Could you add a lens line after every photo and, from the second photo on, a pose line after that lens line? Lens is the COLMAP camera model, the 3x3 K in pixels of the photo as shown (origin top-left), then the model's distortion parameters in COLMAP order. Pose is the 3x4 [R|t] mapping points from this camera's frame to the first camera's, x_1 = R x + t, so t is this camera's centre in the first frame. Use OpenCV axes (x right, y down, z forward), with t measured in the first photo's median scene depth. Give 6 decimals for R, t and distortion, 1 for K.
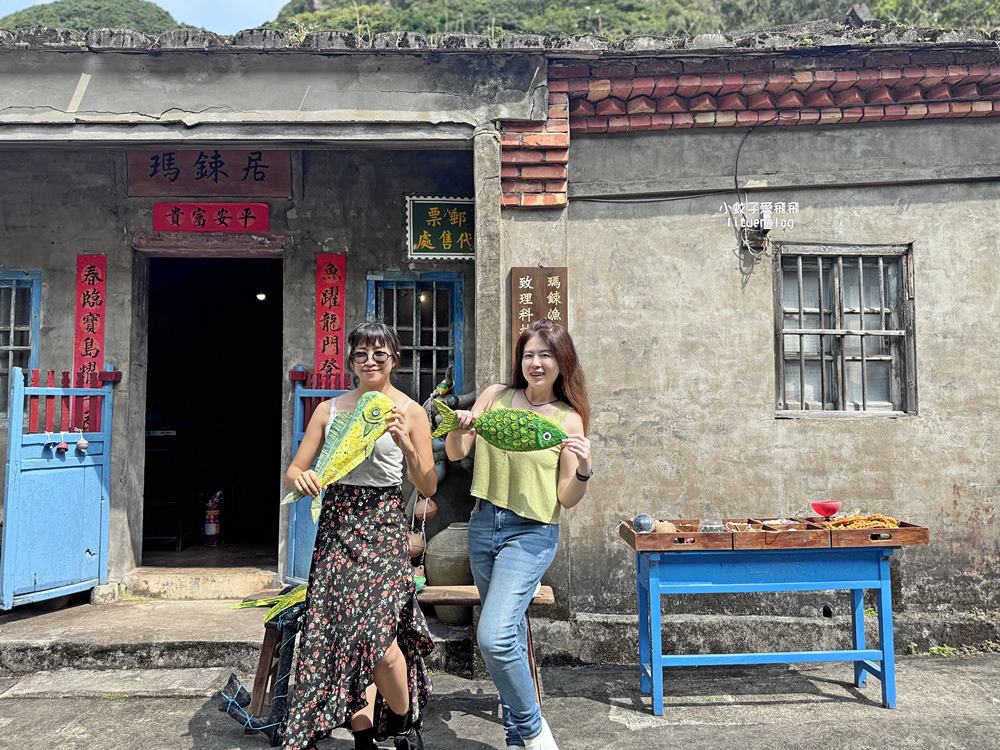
lens RADIAL K [[761.1, 0, 500.0], [0, 761.1, 375.0], [0, 0, 1]] dist [0.106392, -0.144643]
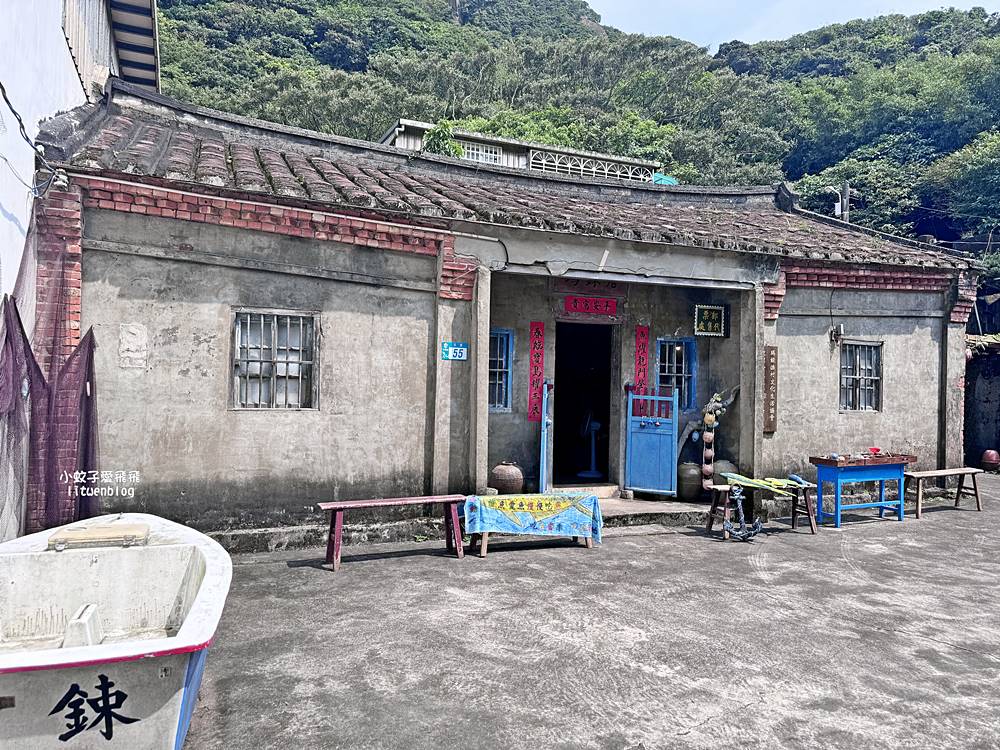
lens RADIAL K [[691.4, 0, 500.0], [0, 691.4, 375.0], [0, 0, 1]] dist [0.094145, -0.129378]
pose [[0.931976, 0.026227, 0.361569, -1.399079], [-0.043092, 0.998323, 0.038658, -0.099801], [-0.359949, -0.051609, 0.931544, -0.630018]]
